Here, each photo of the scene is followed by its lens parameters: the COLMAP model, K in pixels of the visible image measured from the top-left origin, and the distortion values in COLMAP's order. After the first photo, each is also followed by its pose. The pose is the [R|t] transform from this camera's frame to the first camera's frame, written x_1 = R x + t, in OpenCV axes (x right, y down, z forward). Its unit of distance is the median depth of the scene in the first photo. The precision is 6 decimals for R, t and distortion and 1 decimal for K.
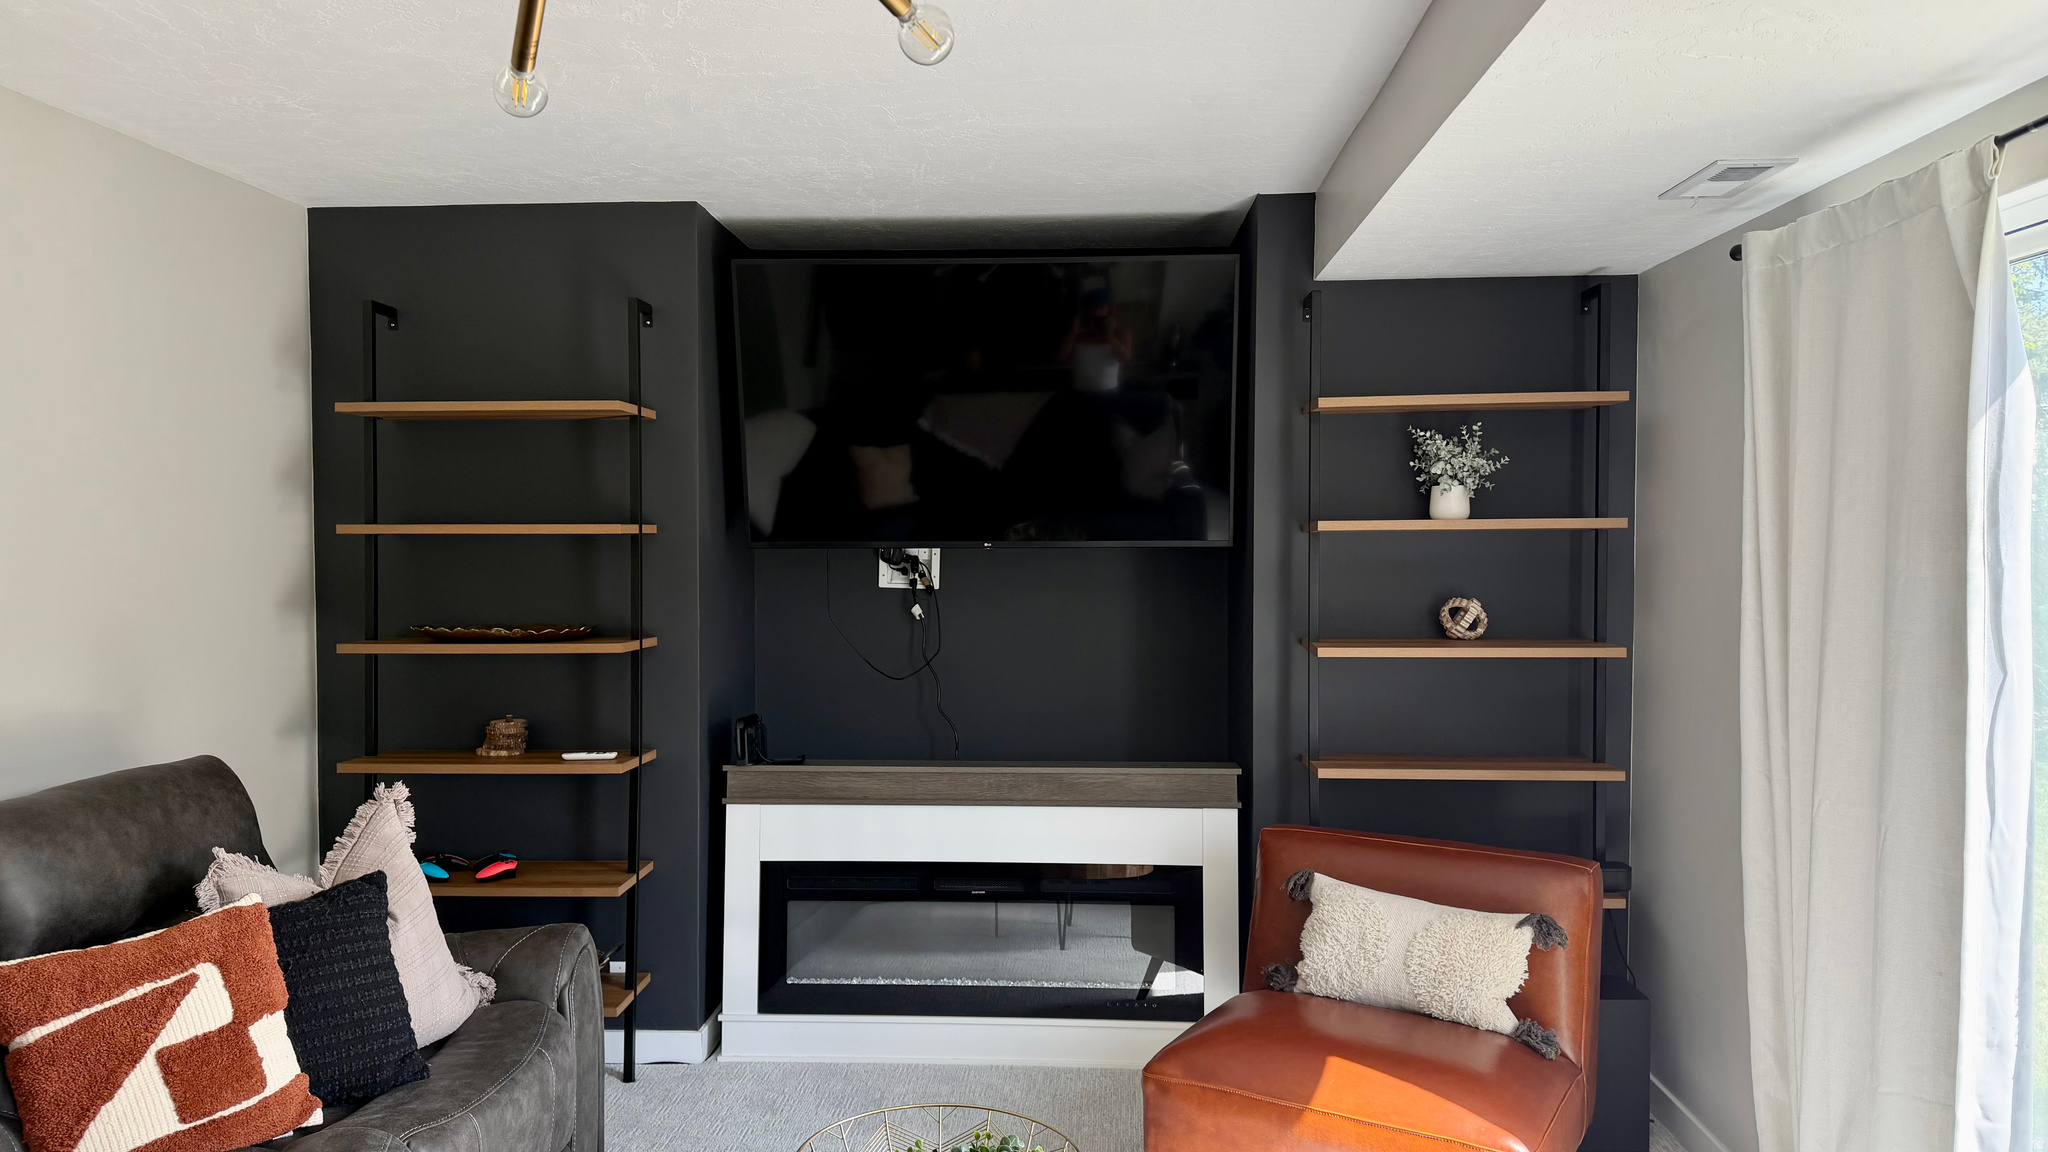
lens RADIAL K [[1446.3, 0, 1024.0], [0, 1446.3, 576.0], [0, 0, 1]] dist [0.107722, -0.086518]
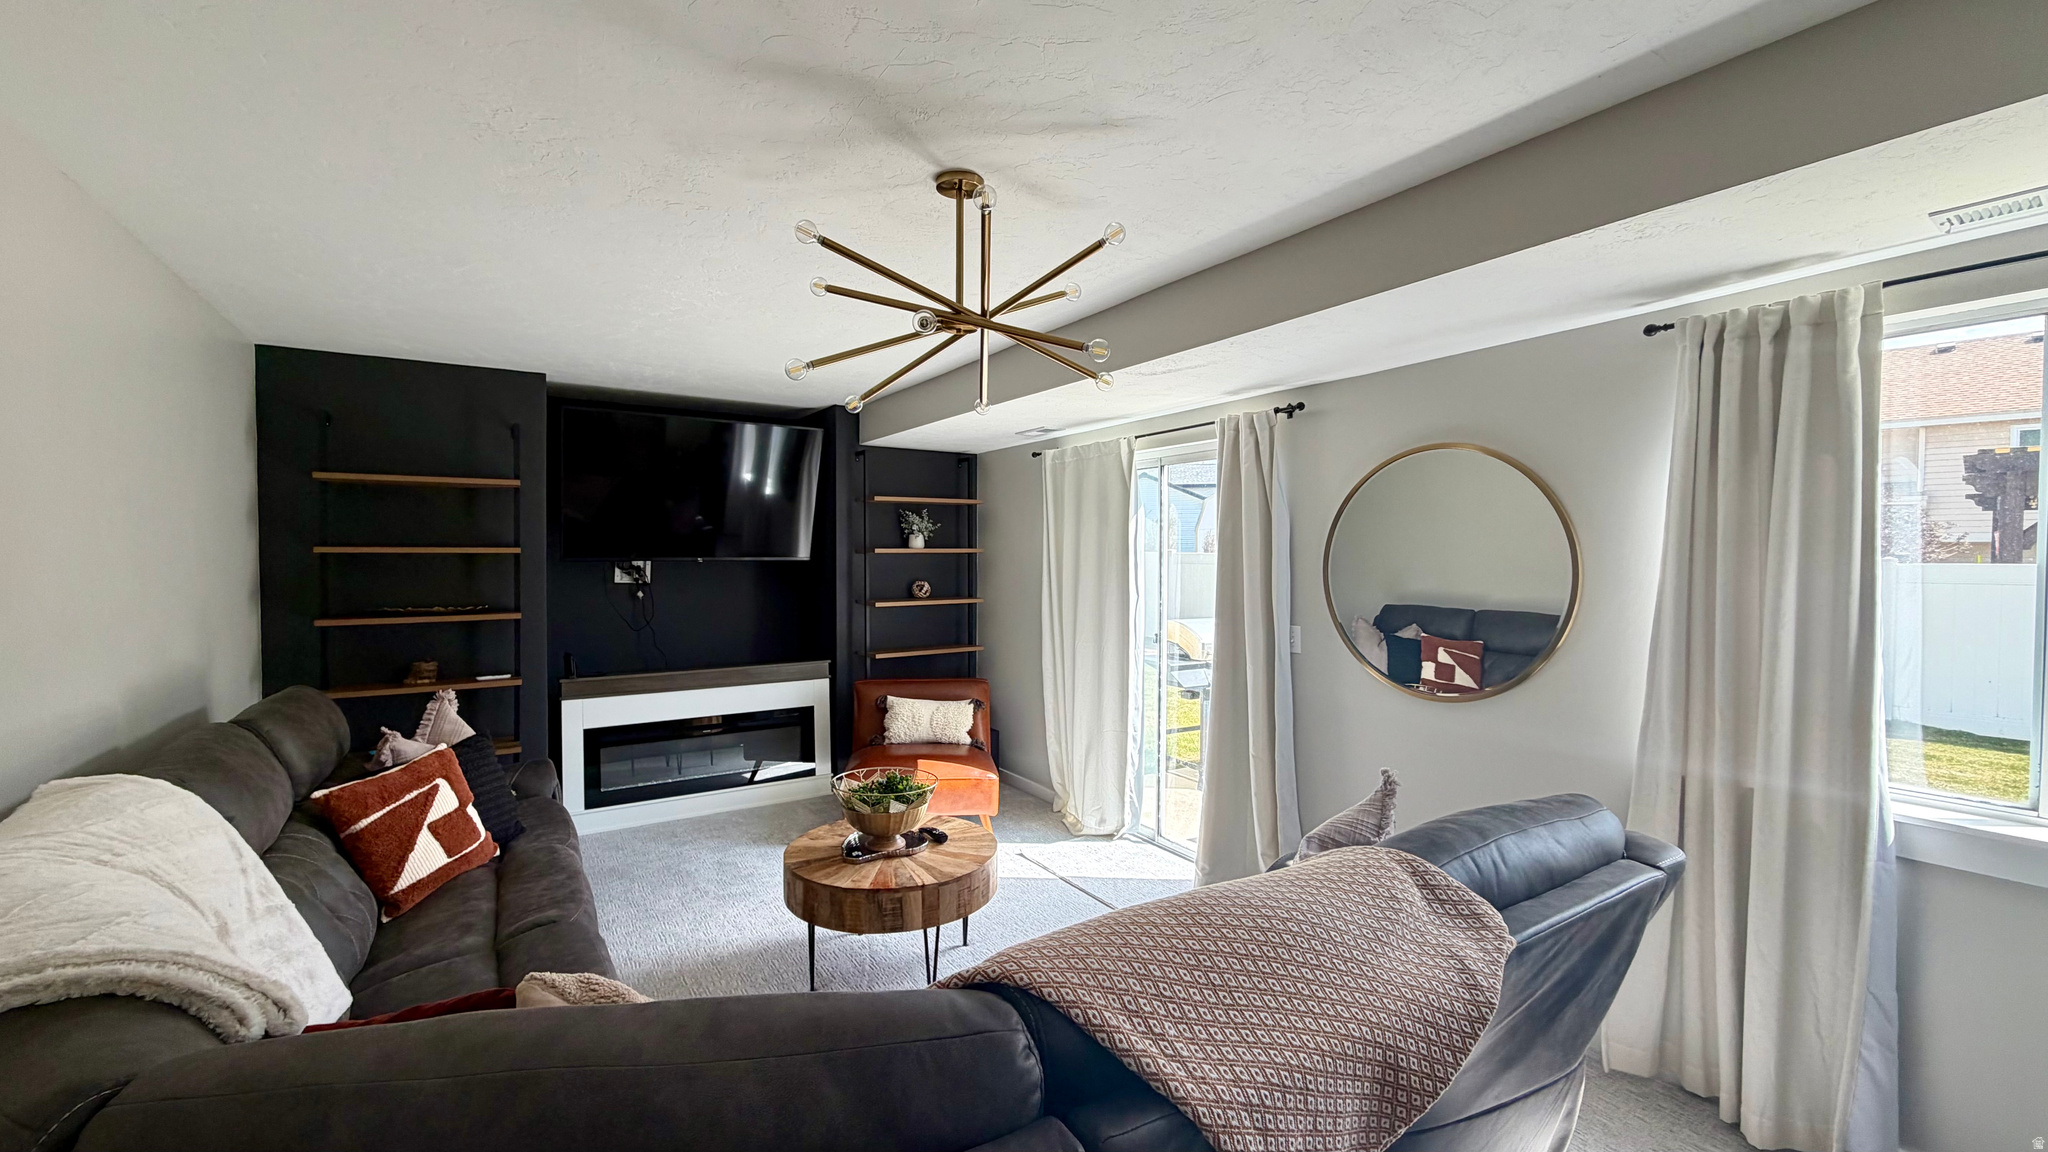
lens RADIAL K [[800.6, 0, 1024.0], [0, 800.6, 576.0], [0, 0, 1]] dist [0.000107, 0.000002]
pose [[0.800554, -0.012852, 0.599123, -0.361775], [0.016107, 0.999870, -0.000074, 0.009624], [-0.599044, 0.009709, 0.800657, -0.169255]]
